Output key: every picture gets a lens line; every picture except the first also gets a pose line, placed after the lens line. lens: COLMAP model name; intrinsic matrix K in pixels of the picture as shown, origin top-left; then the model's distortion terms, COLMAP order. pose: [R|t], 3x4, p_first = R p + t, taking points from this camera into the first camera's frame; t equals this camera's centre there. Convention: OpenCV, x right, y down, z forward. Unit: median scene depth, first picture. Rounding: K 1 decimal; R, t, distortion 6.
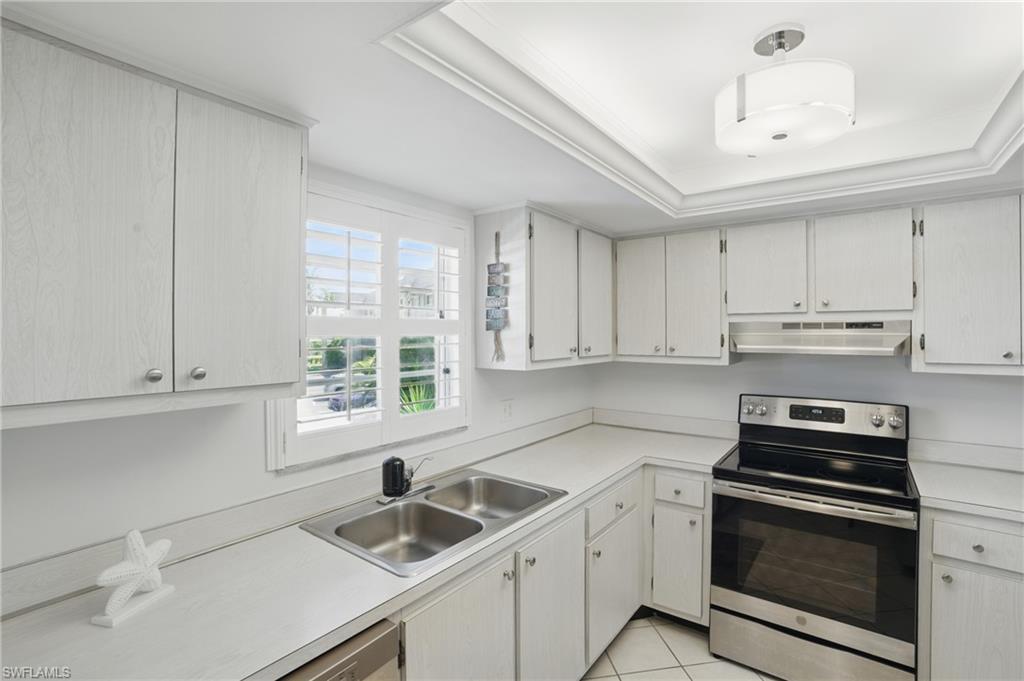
lens RADIAL K [[462.1, 0, 508.8], [0, 462.1, 333.7], [0, 0, 1]] dist [-0.076926, 0.021032]
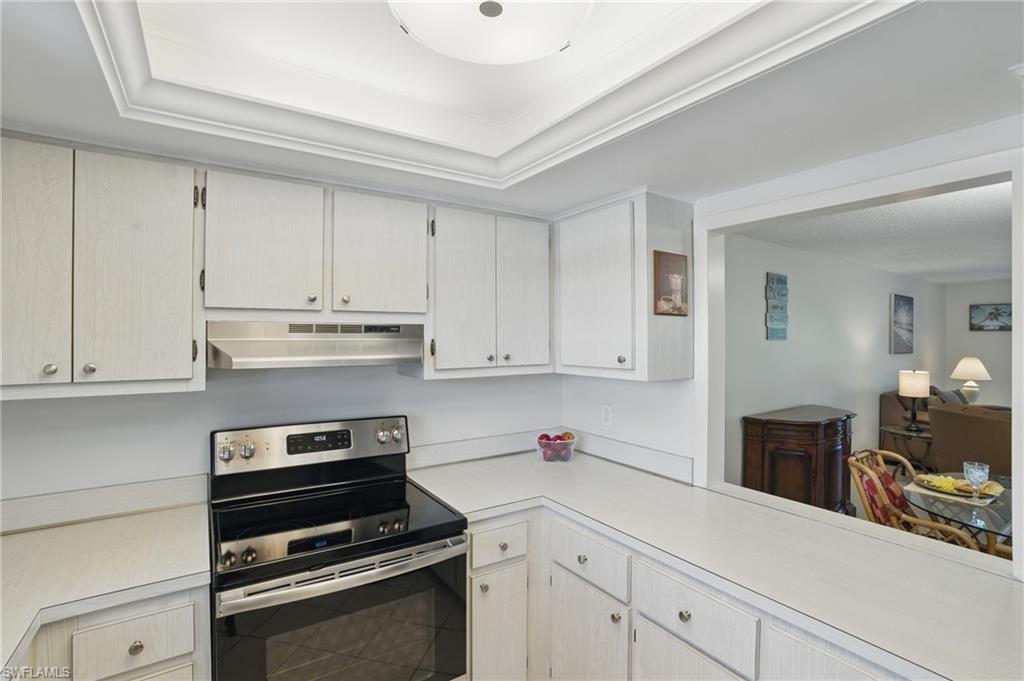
lens RADIAL K [[462.1, 0, 508.8], [0, 462.1, 333.7], [0, 0, 1]] dist [-0.076926, 0.021032]
pose [[0.317668, 0.008592, 0.948163, 0.041378], [0.002233, 0.999949, -0.009810, -0.000780], [-0.948200, 0.005234, 0.317632, 0.462515]]
